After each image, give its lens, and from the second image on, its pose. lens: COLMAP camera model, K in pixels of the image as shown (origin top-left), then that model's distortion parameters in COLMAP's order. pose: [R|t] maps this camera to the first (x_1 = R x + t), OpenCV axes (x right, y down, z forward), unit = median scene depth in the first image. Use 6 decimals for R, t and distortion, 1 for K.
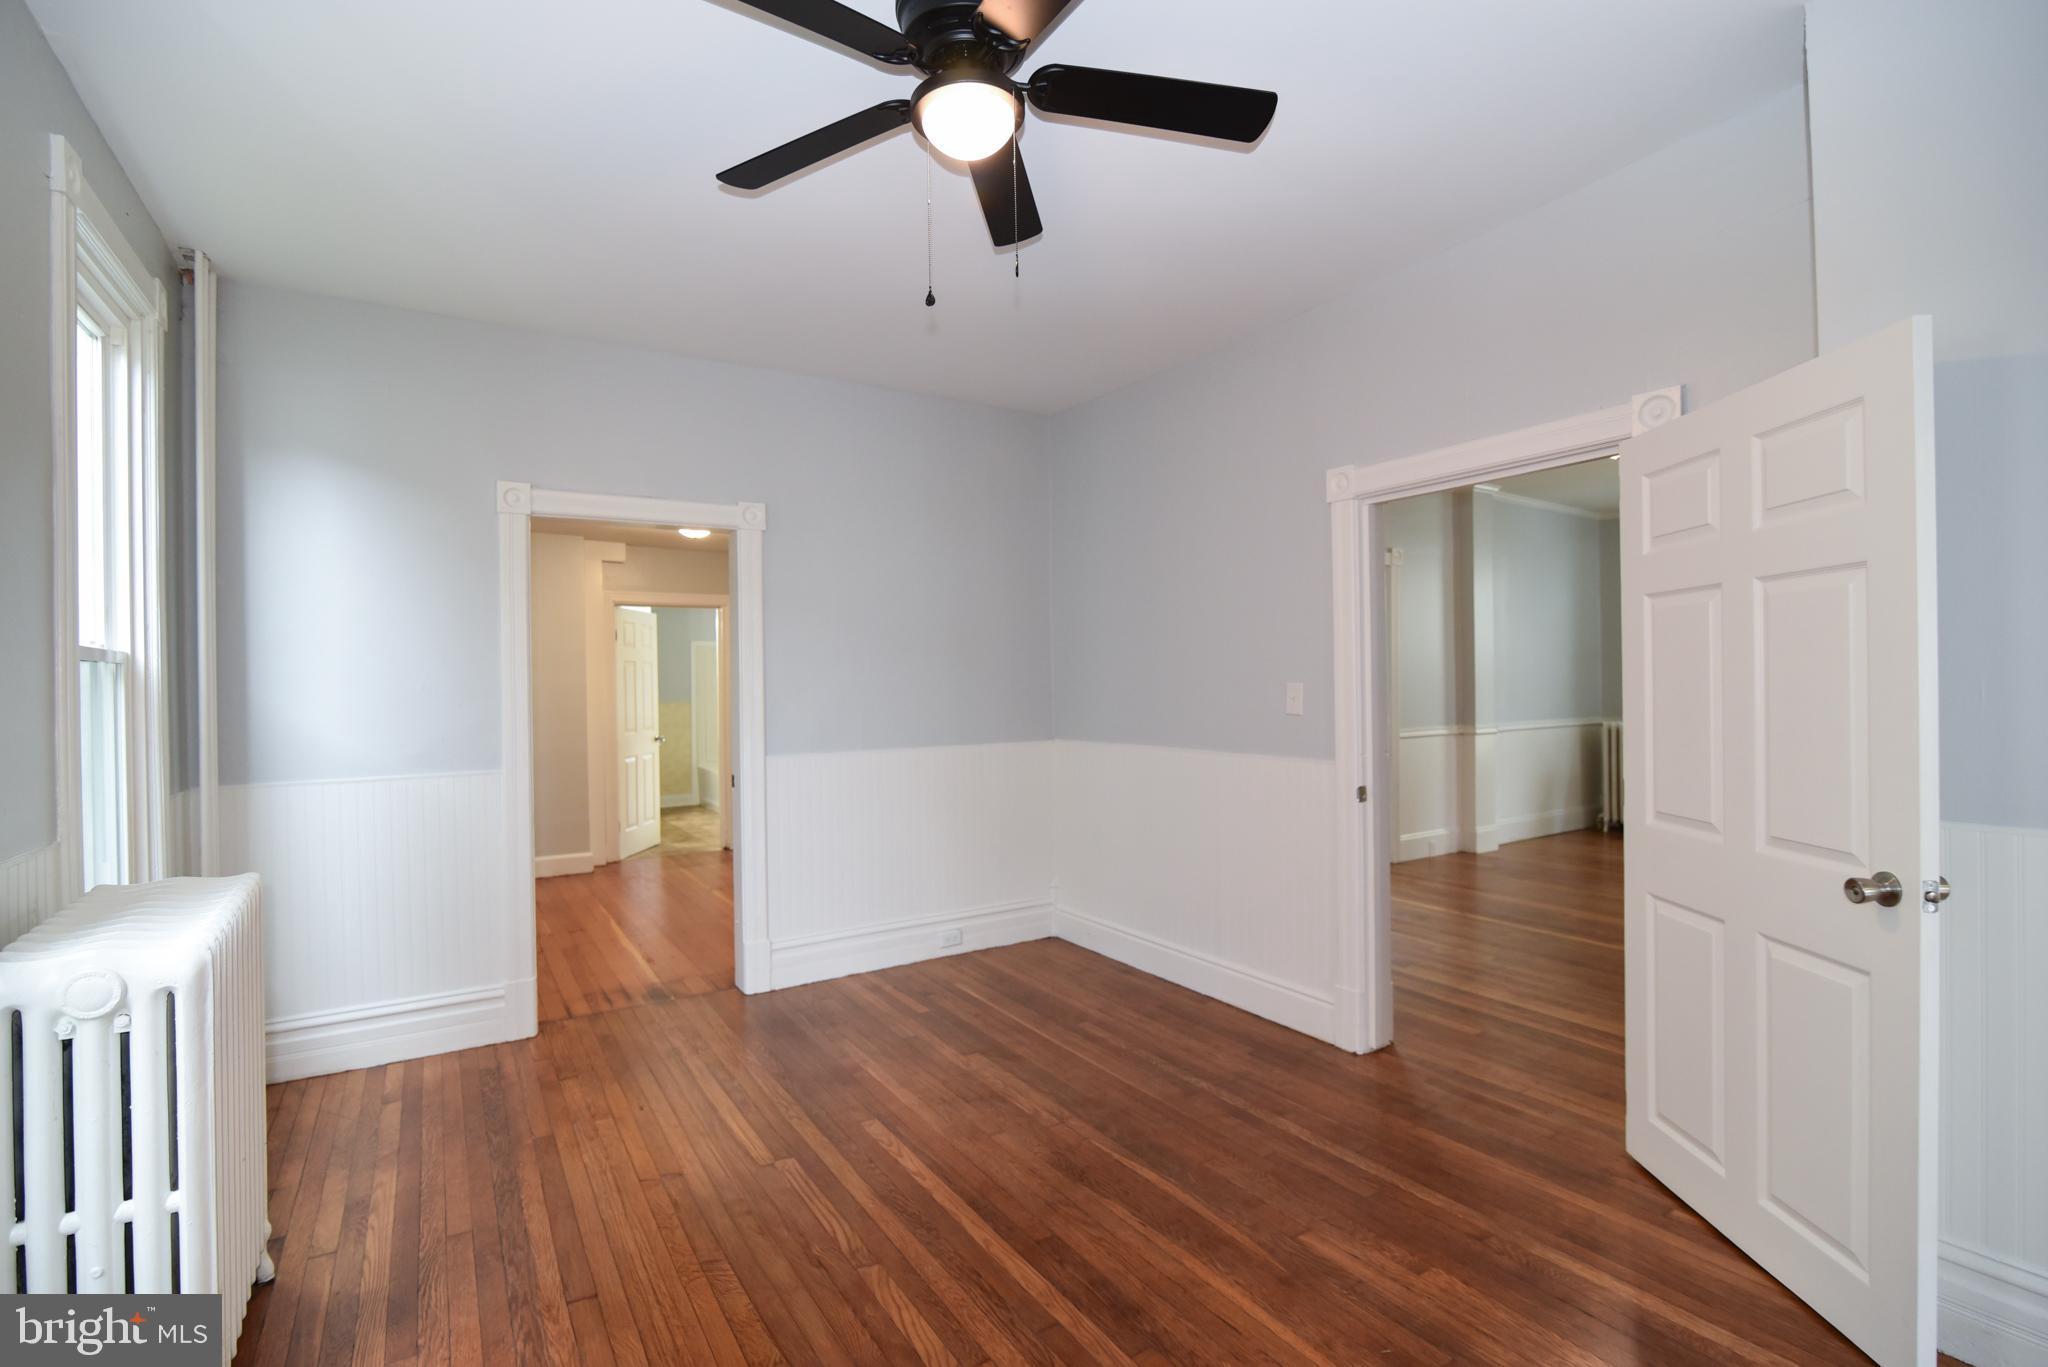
lens RADIAL K [[945.8, 0, 1011.9], [0, 945.8, 678.0], [0, 0, 1]] dist [-0.018098, 0.001892]
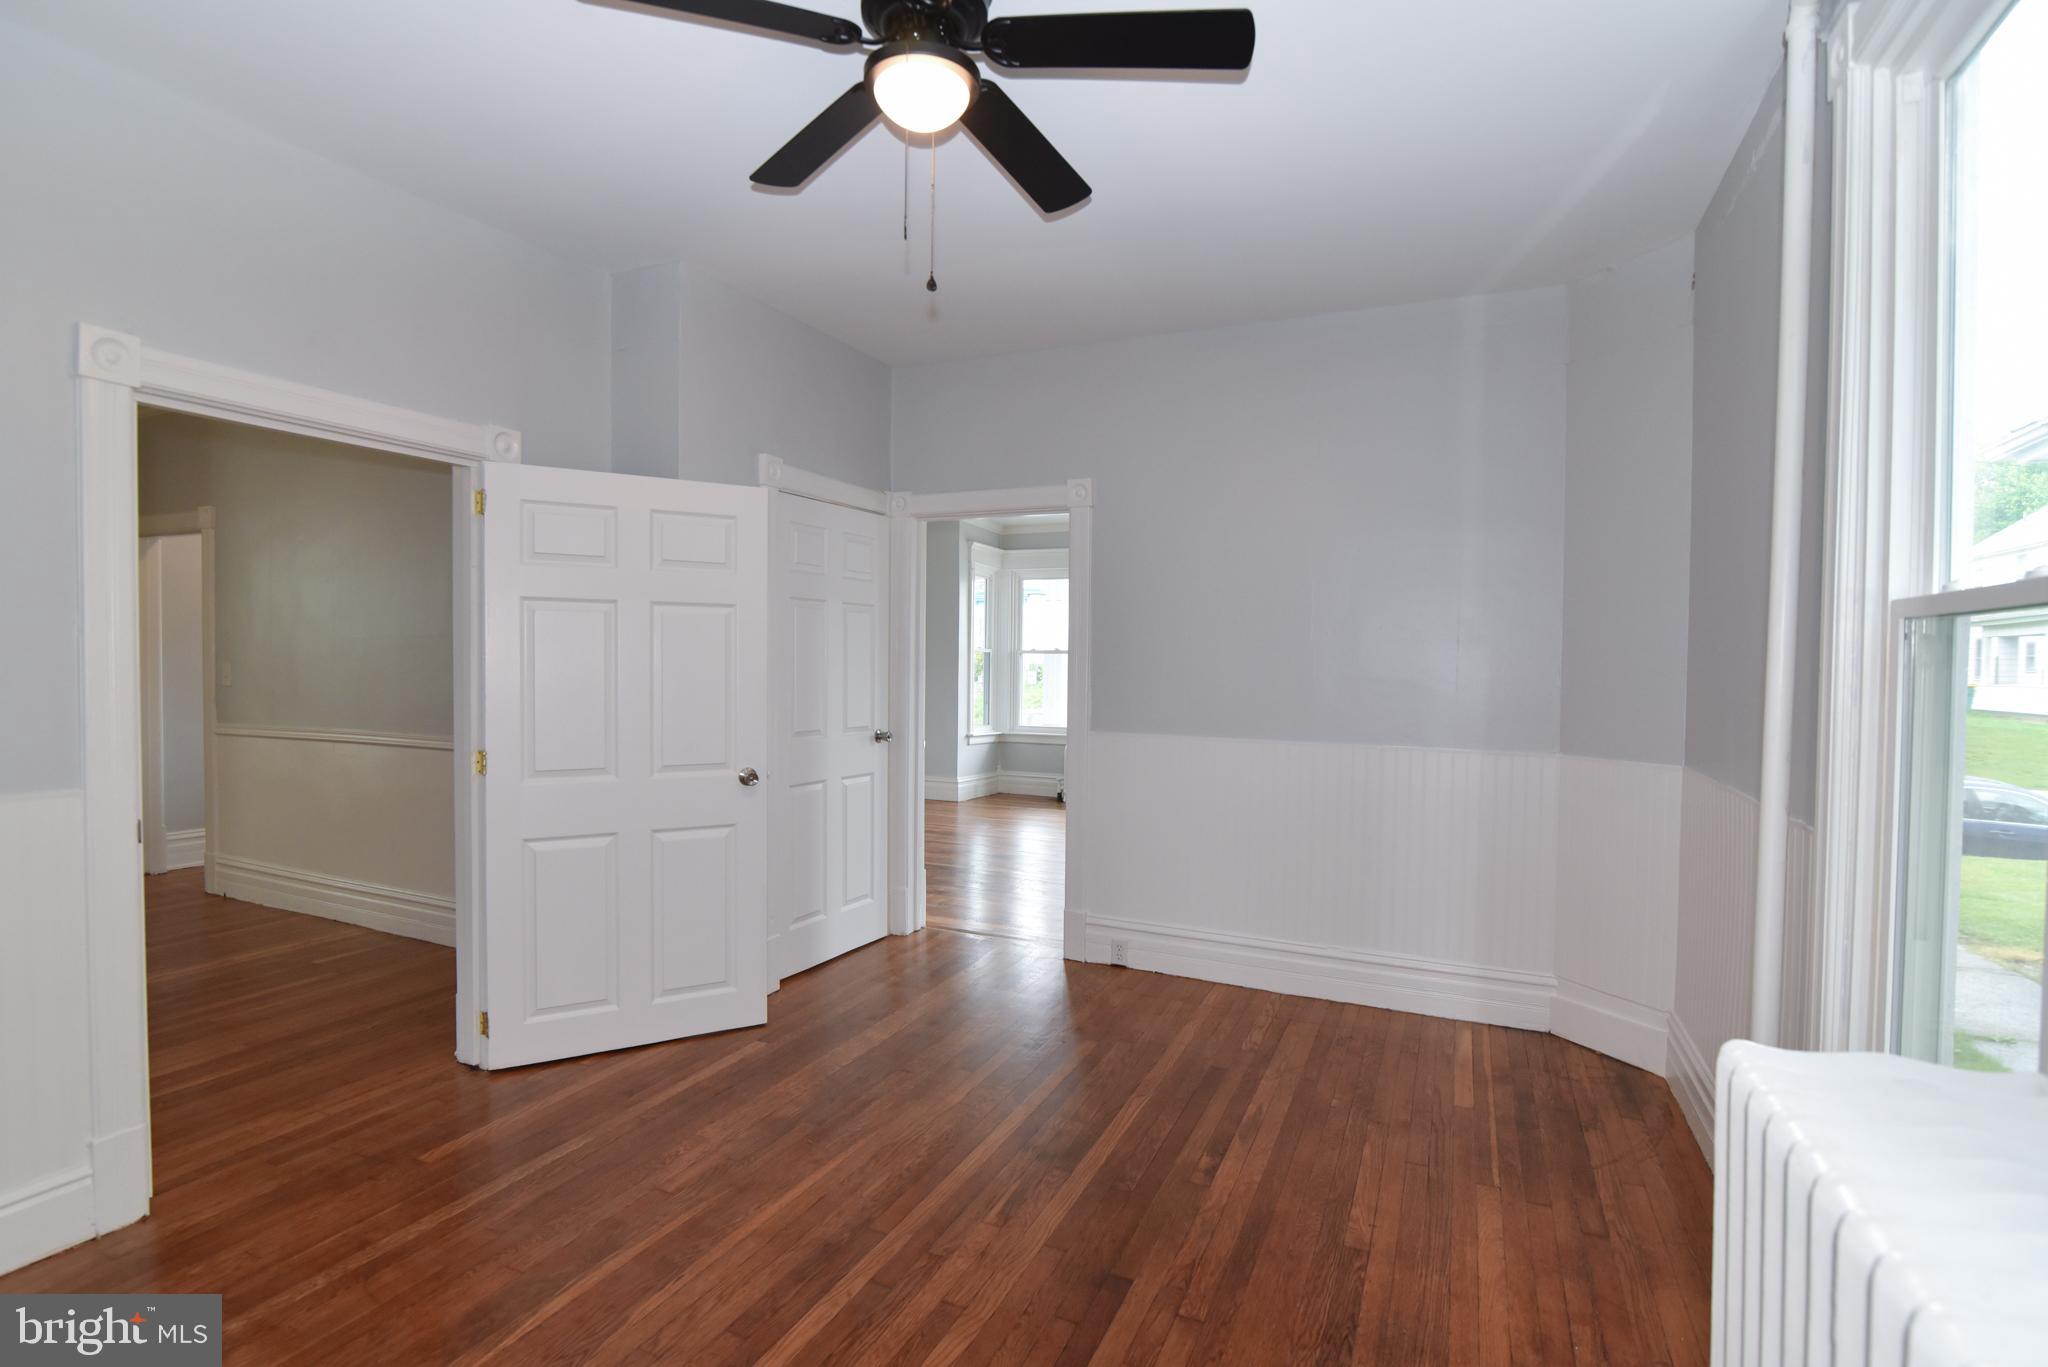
lens RADIAL K [[945.8, 0, 1033.7], [0, 945.8, 693.4], [0, 0, 1]] dist [-0.018098, 0.001892]
pose [[-0.558068, -0.011150, 0.829720, -0.580645], [-0.004856, 0.999936, 0.010172, 0.016283], [-0.829781, 0.001647, -0.558087, 0.914849]]
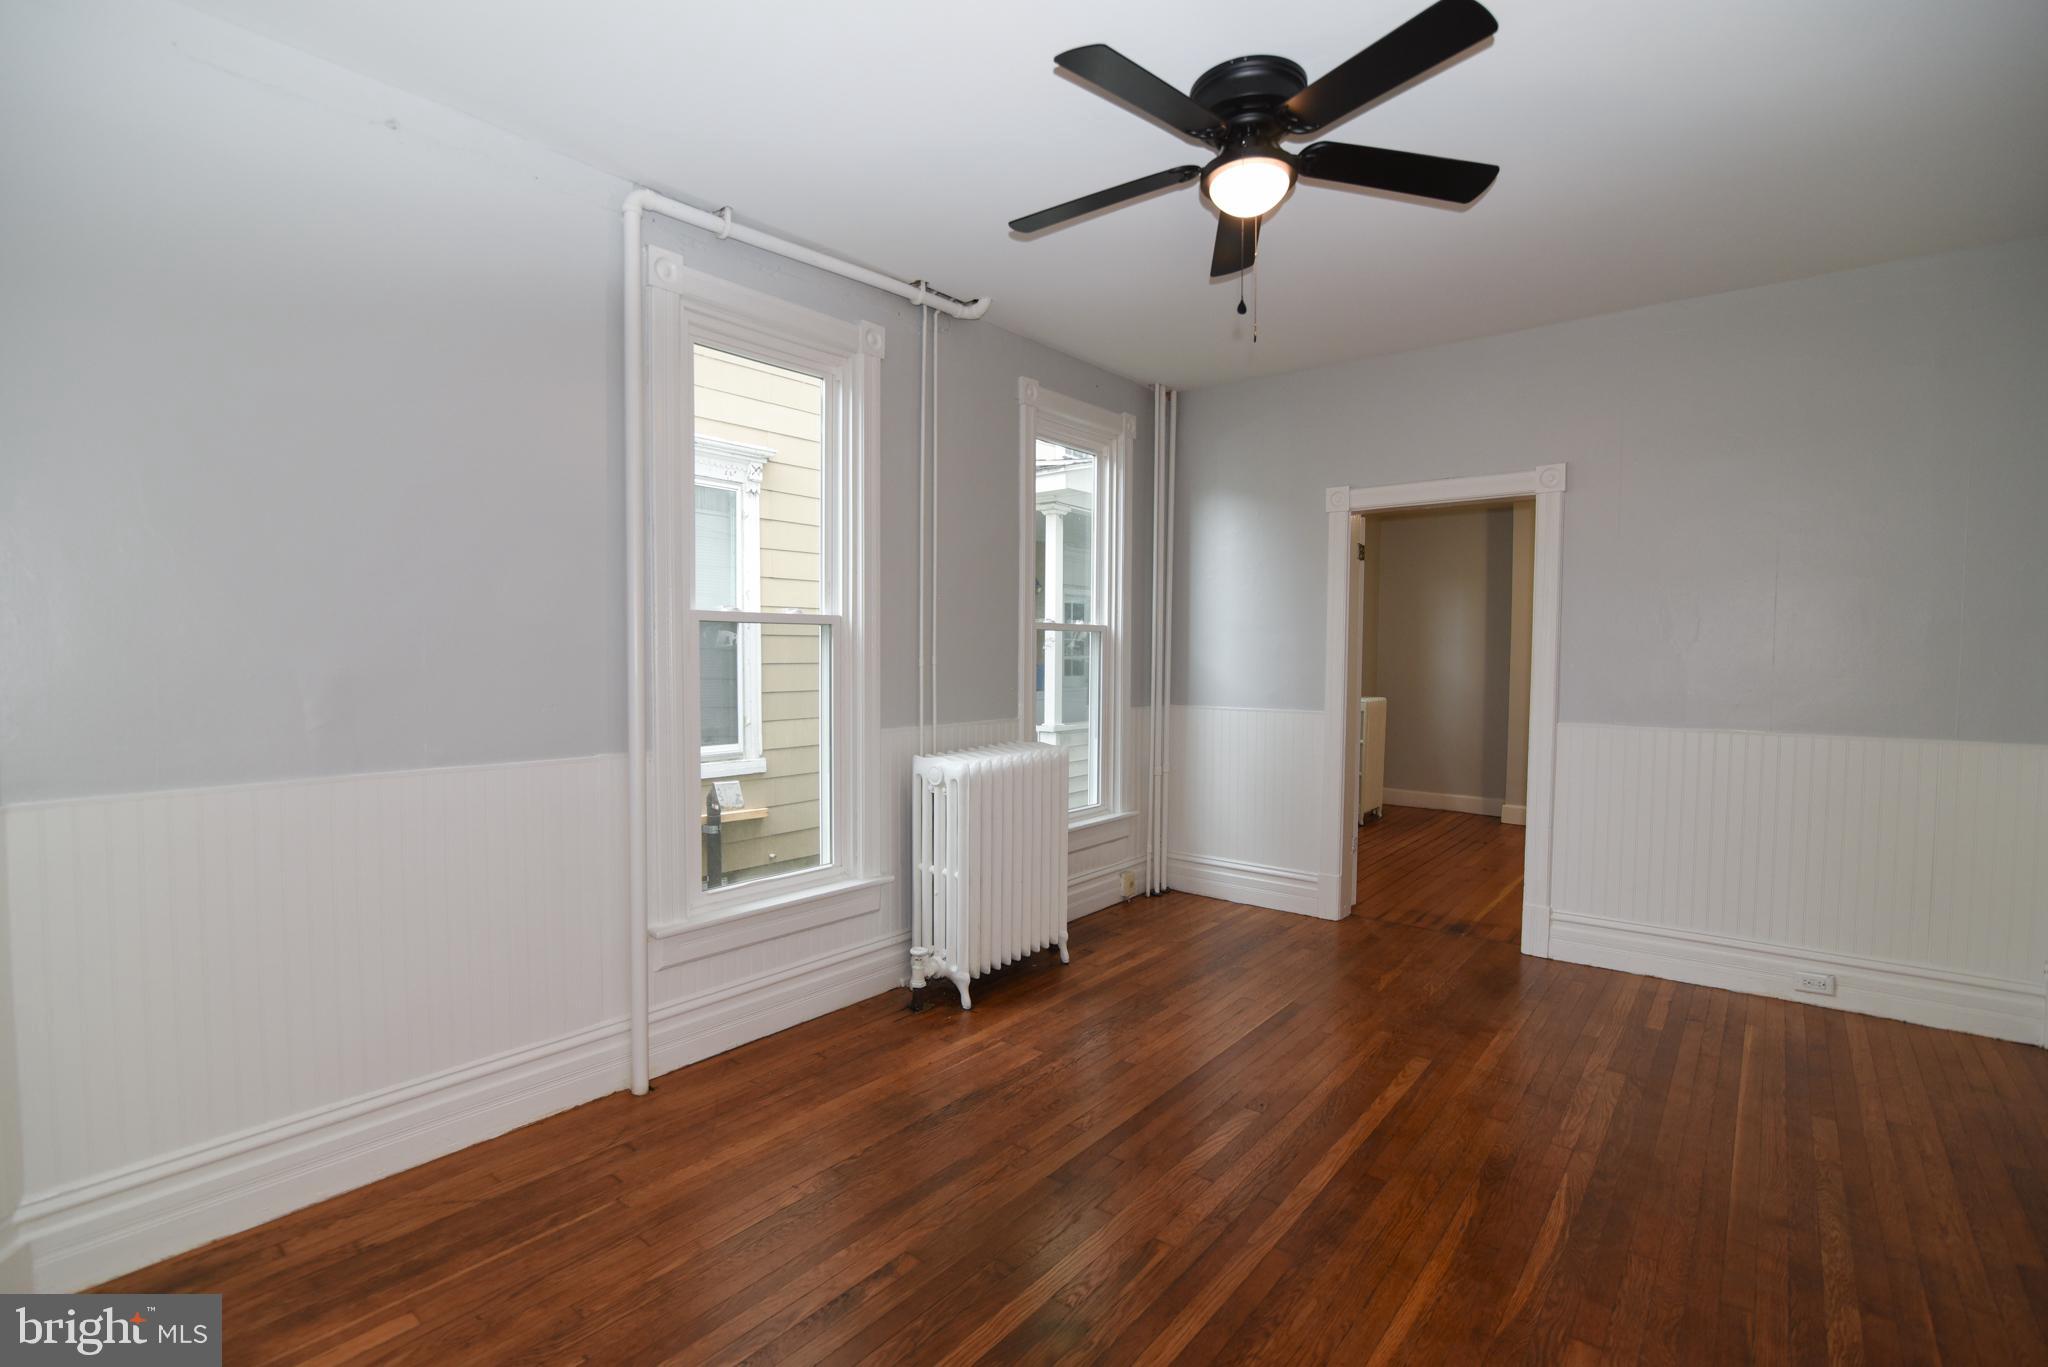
lens RADIAL K [[945.8, 0, 1016.8], [0, 945.8, 684.3], [0, 0, 1]] dist [-0.018098, 0.001892]
pose [[0.316372, 0.053197, -0.947143, 0.650873], [-0.003557, 0.998486, 0.054893, -0.012245], [0.948629, -0.013997, 0.316082, 0.212660]]
